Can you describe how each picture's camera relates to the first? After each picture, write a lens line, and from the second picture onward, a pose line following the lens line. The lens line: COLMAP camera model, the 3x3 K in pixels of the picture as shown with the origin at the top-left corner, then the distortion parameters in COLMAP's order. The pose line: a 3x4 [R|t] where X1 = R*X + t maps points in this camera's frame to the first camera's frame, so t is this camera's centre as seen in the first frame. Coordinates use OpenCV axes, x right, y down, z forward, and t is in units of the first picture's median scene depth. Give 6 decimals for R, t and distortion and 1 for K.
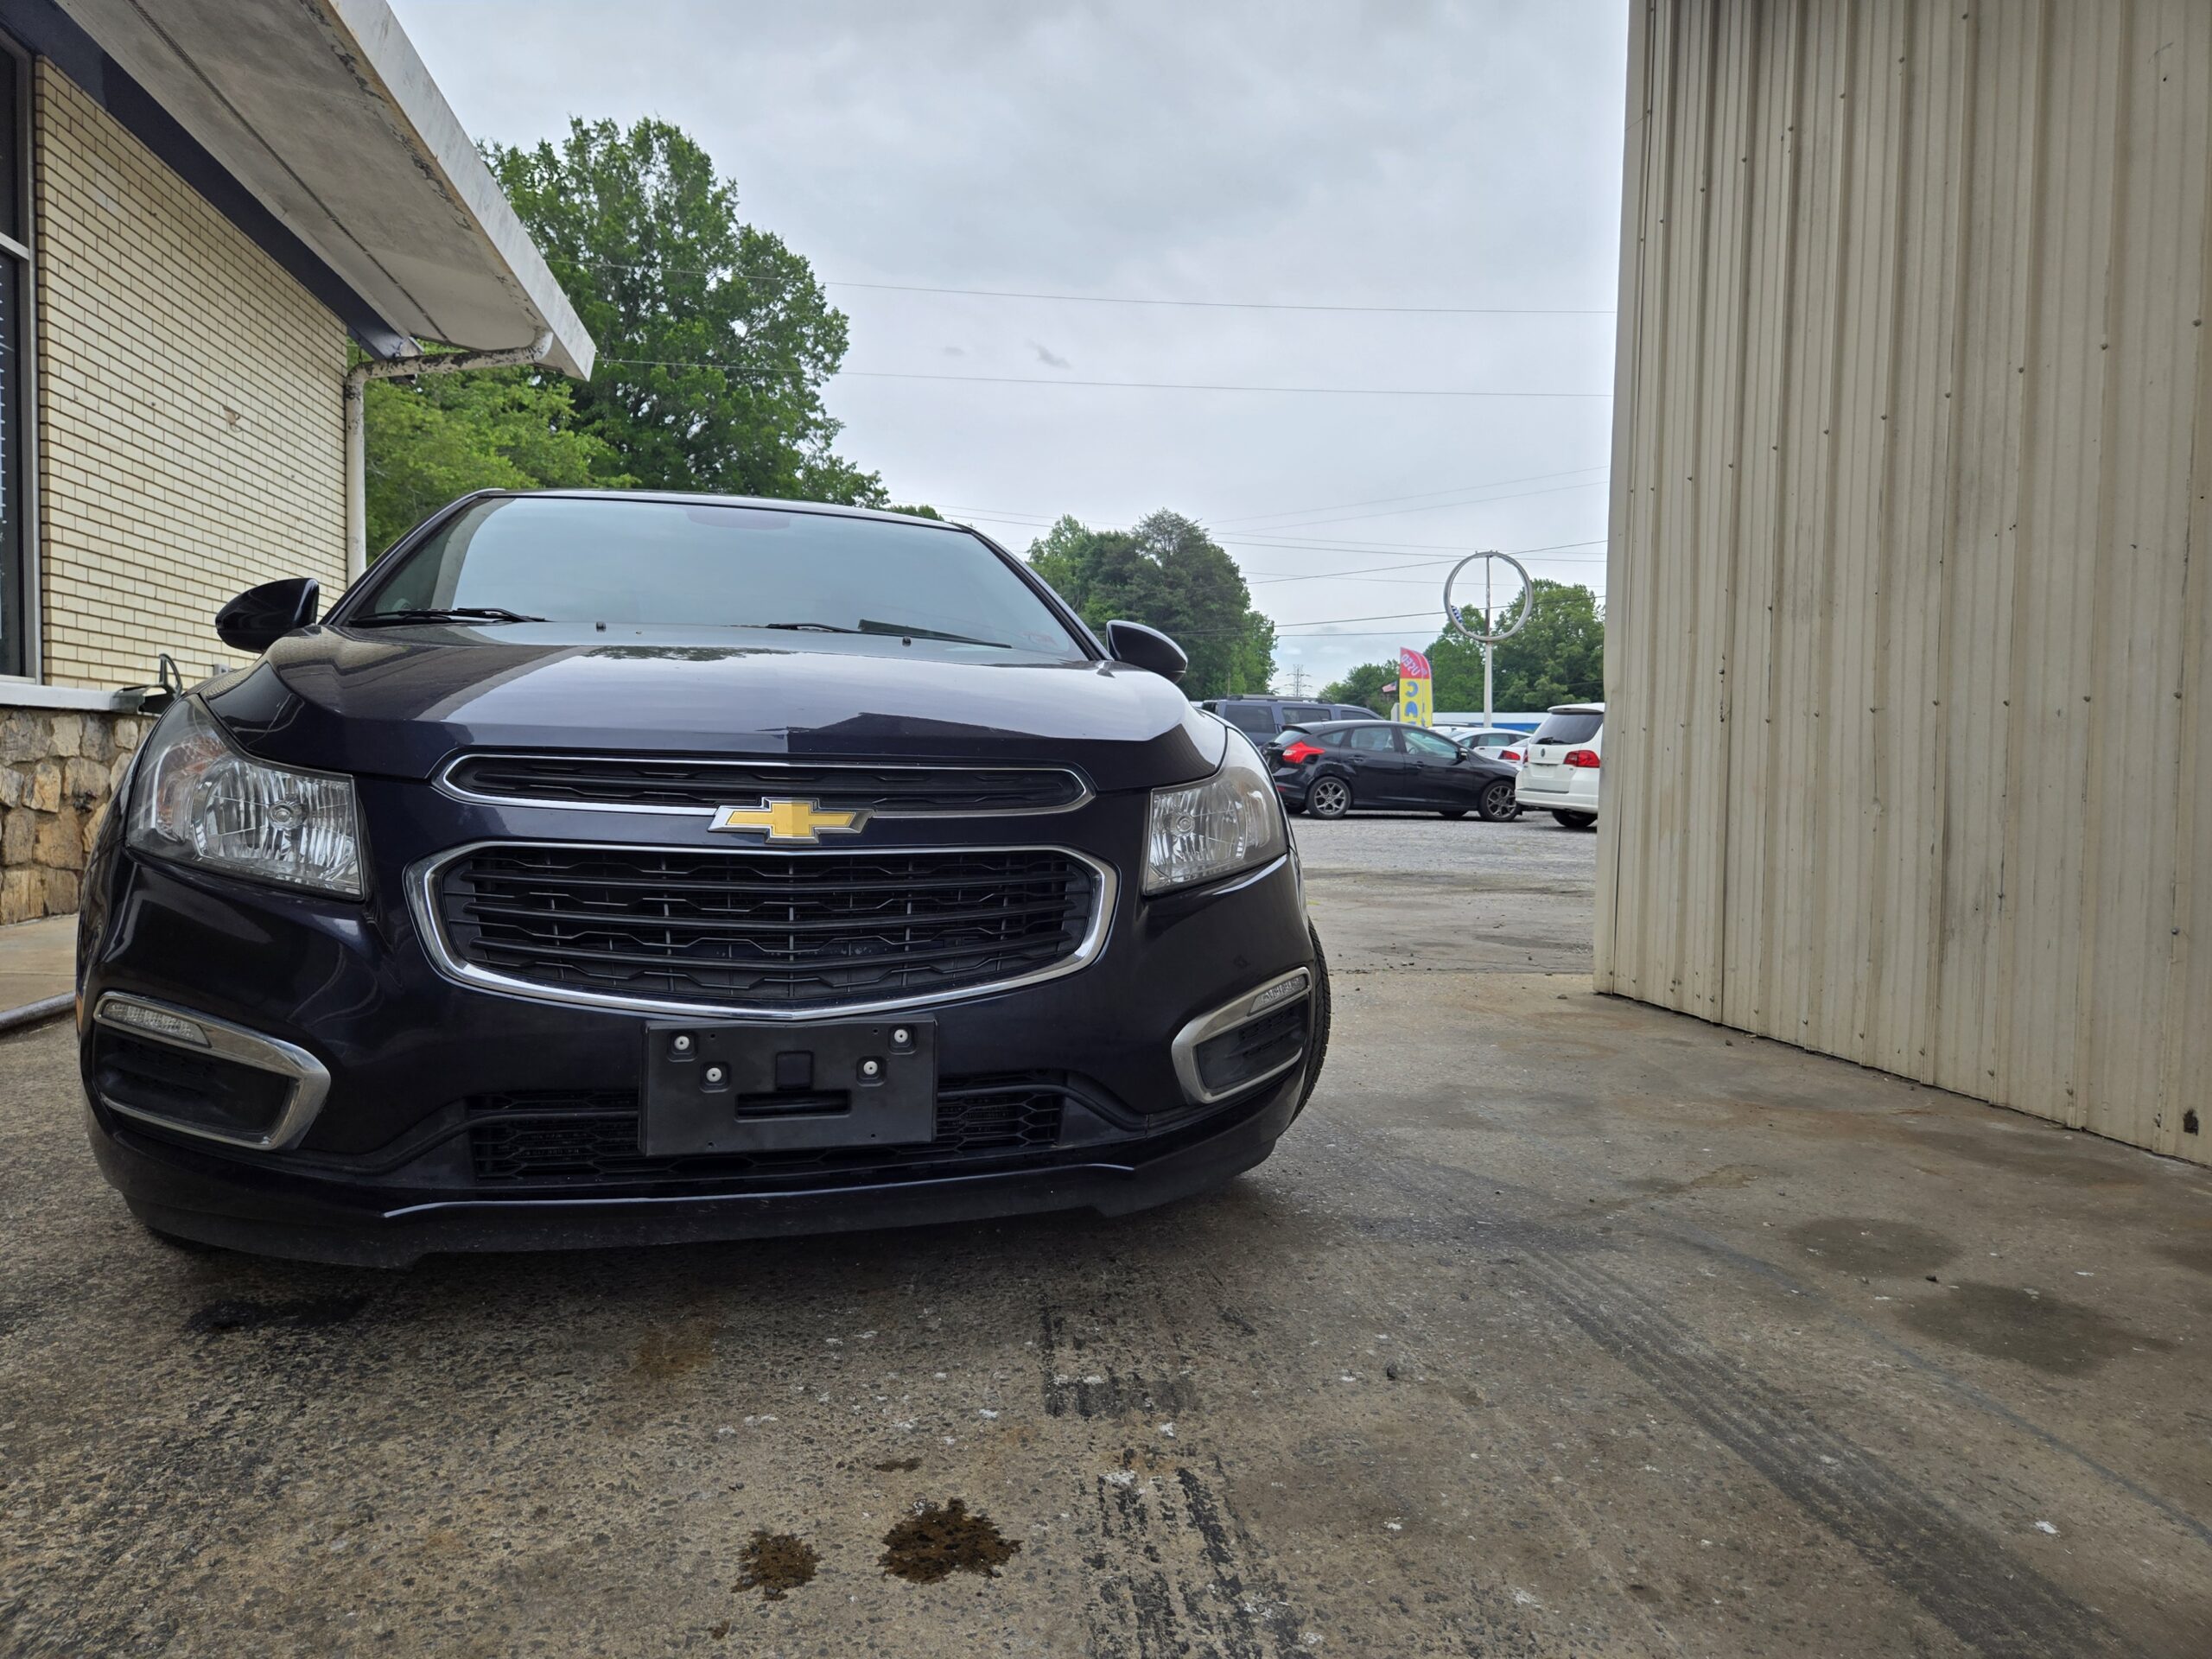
lens RADIAL K [[1488.9, 0, 1108.0], [0, 1488.9, 844.9], [0, 0, 1]] dist [0.076242, -0.069336]
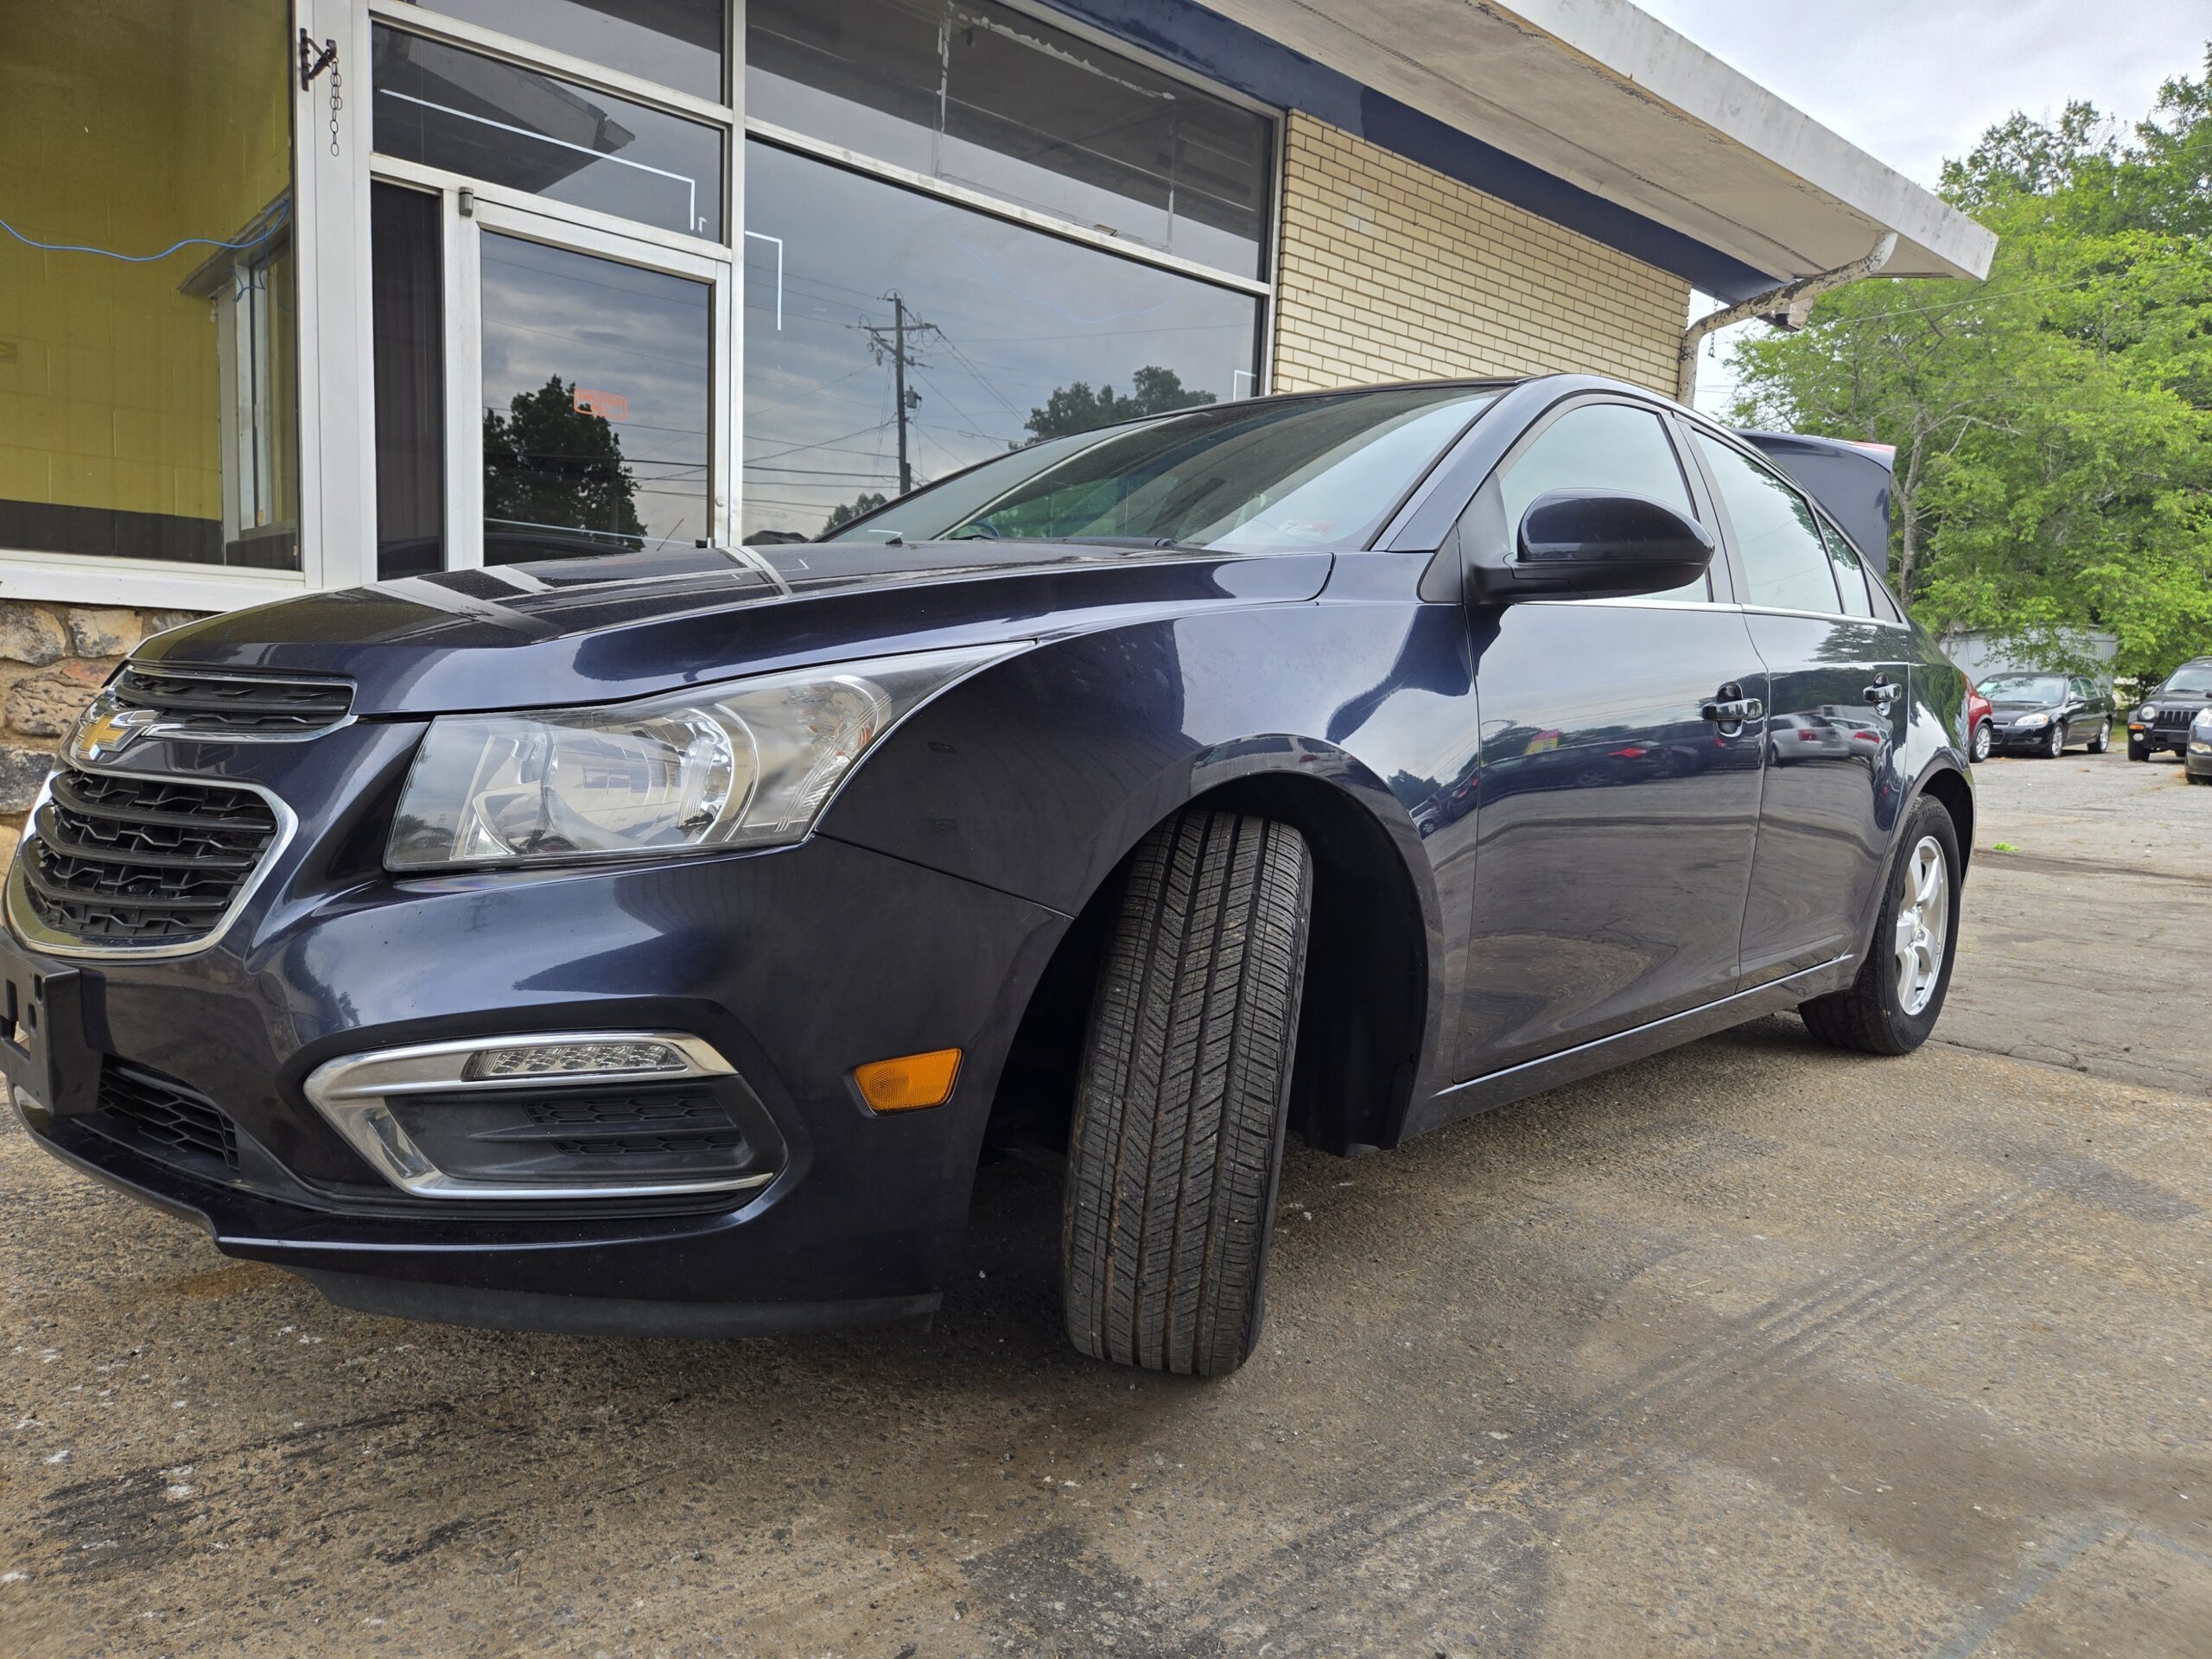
lens RADIAL K [[1488.9, 0, 1108.0], [0, 1488.9, 844.9], [0, 0, 1]] dist [0.076242, -0.069336]
pose [[0.519831, 0.087872, -0.849738, 0.451839], [-0.077755, 0.995434, 0.055371, -0.023617], [0.850723, 0.037288, 0.524290, 0.523458]]
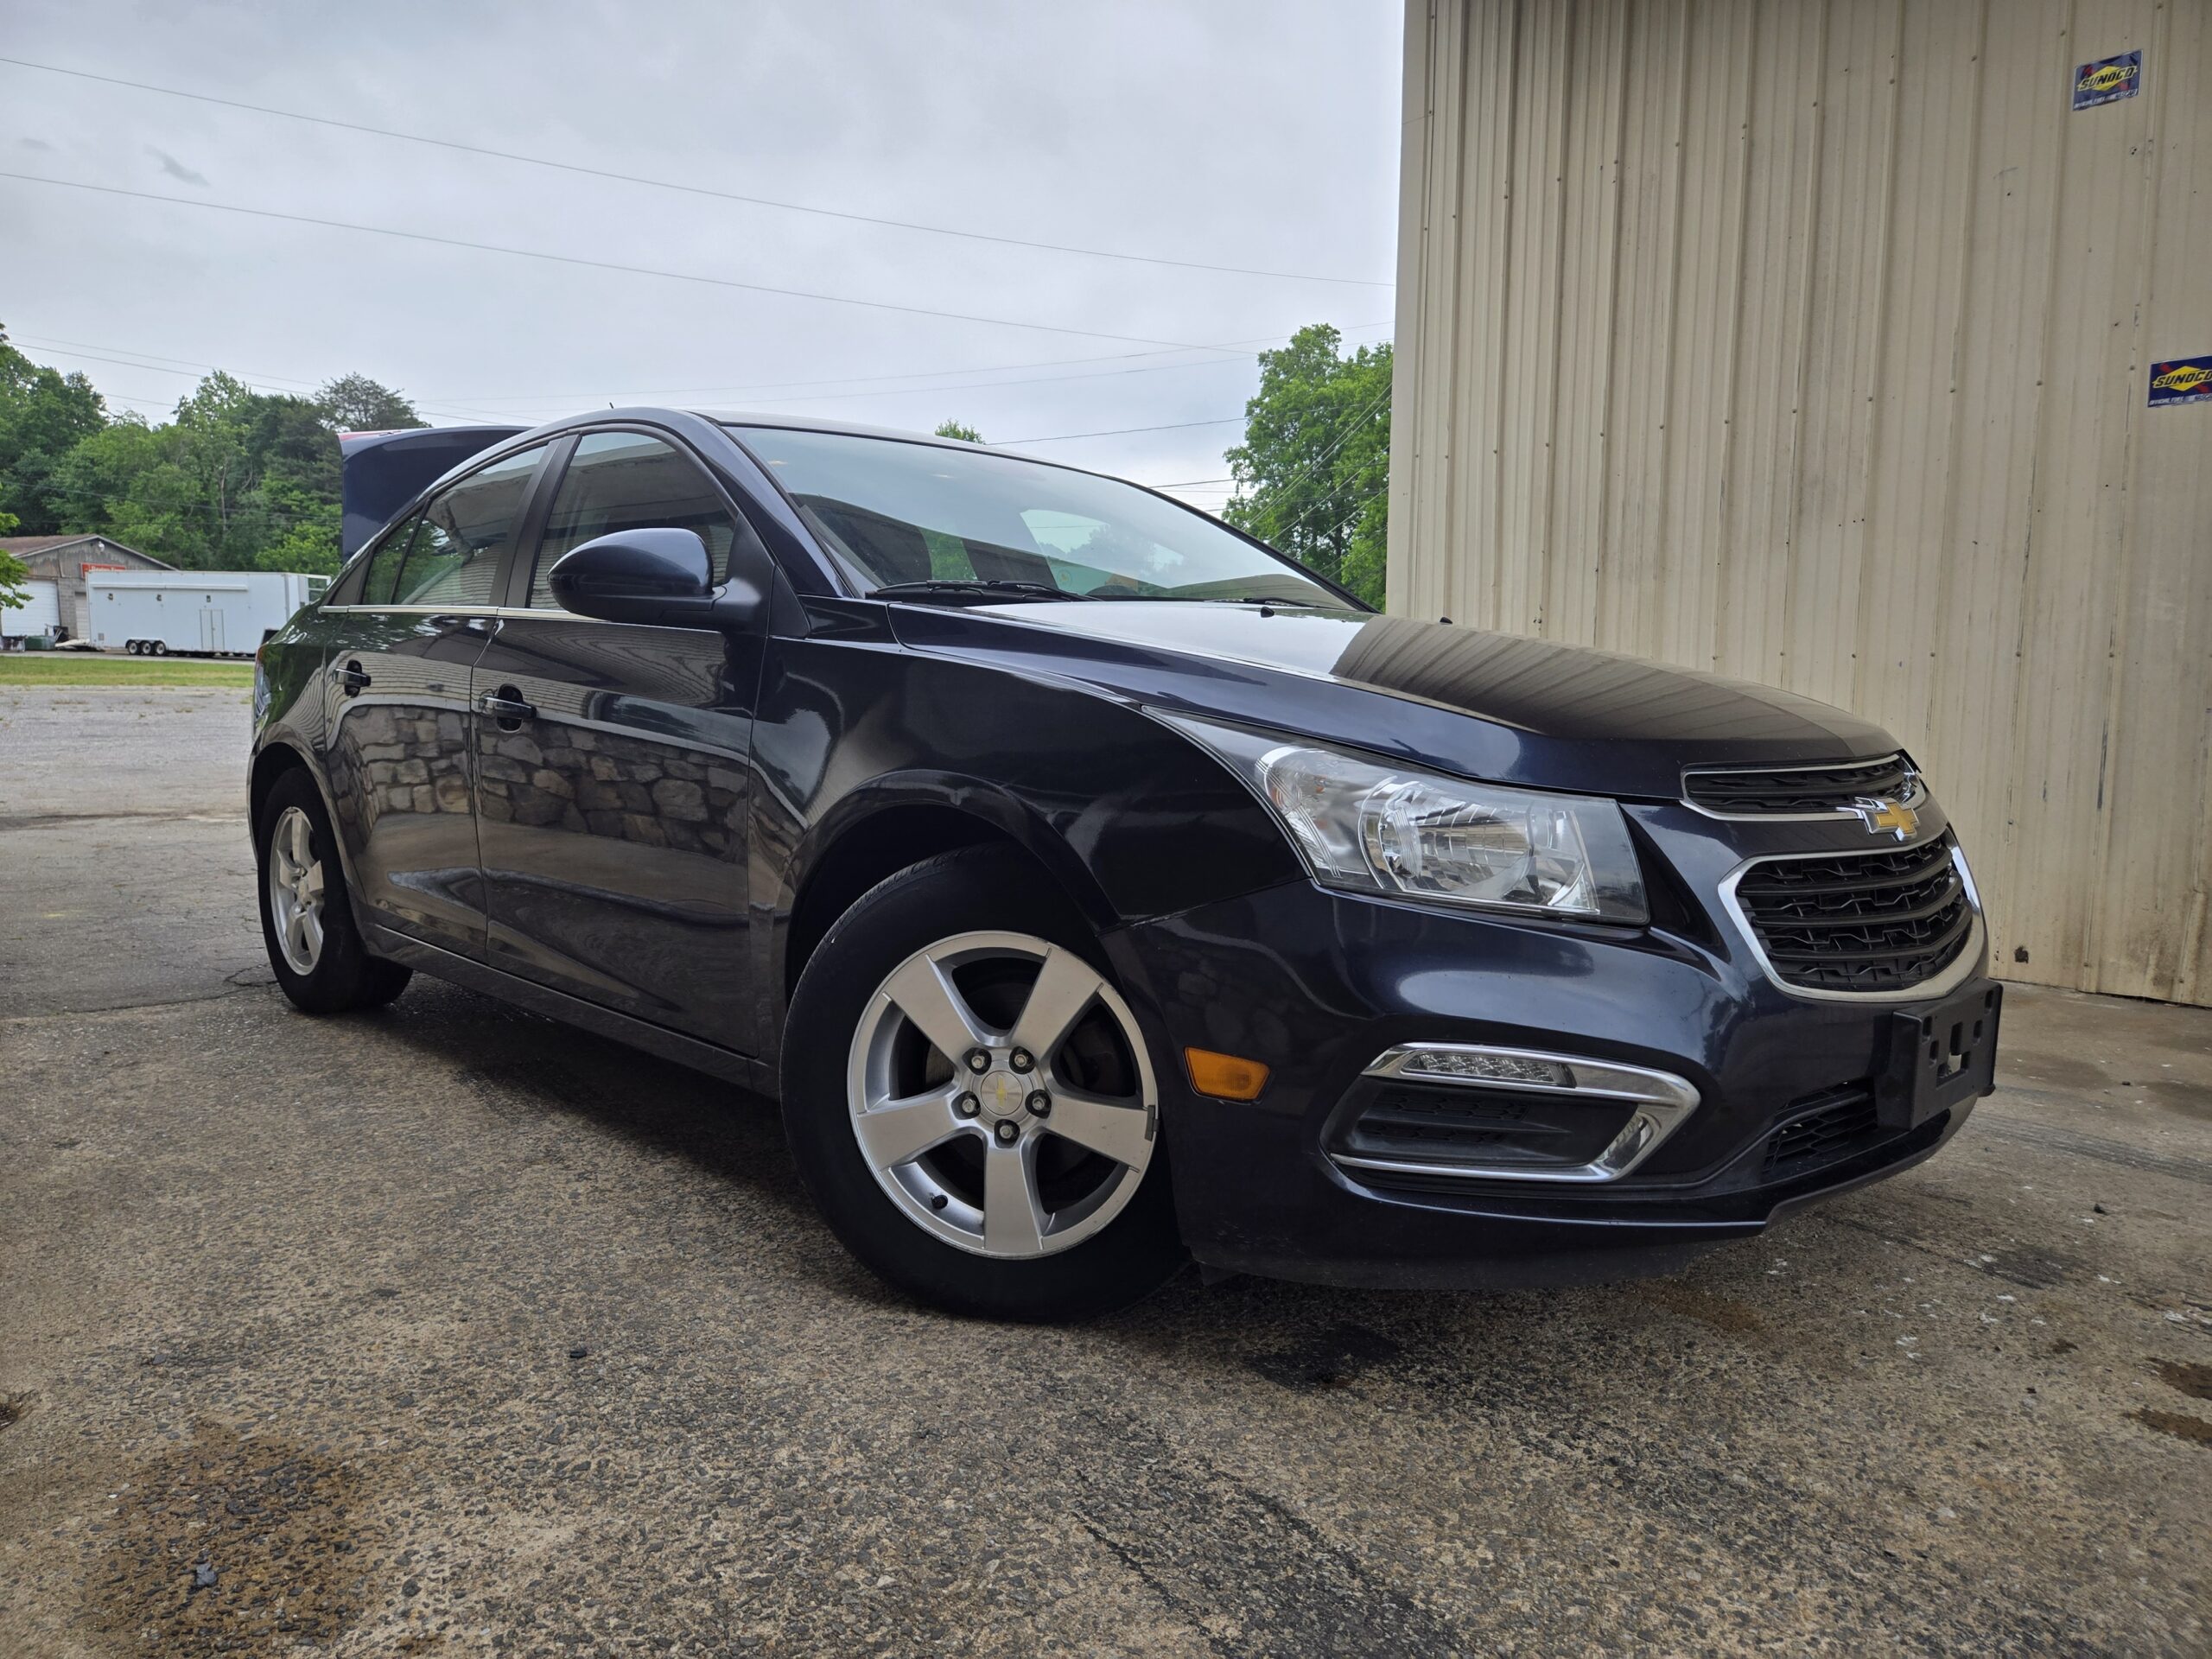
lens RADIAL K [[1493.1, 0, 1103.9], [0, 1493.1, 863.2], [0, 0, 1]] dist [0.069901, -0.060040]
pose [[0.876602, -0.072560, 0.475715, -0.639082], [0.036185, 0.995707, 0.085194, -0.050134], [-0.479854, -0.057467, 0.875464, 0.149948]]
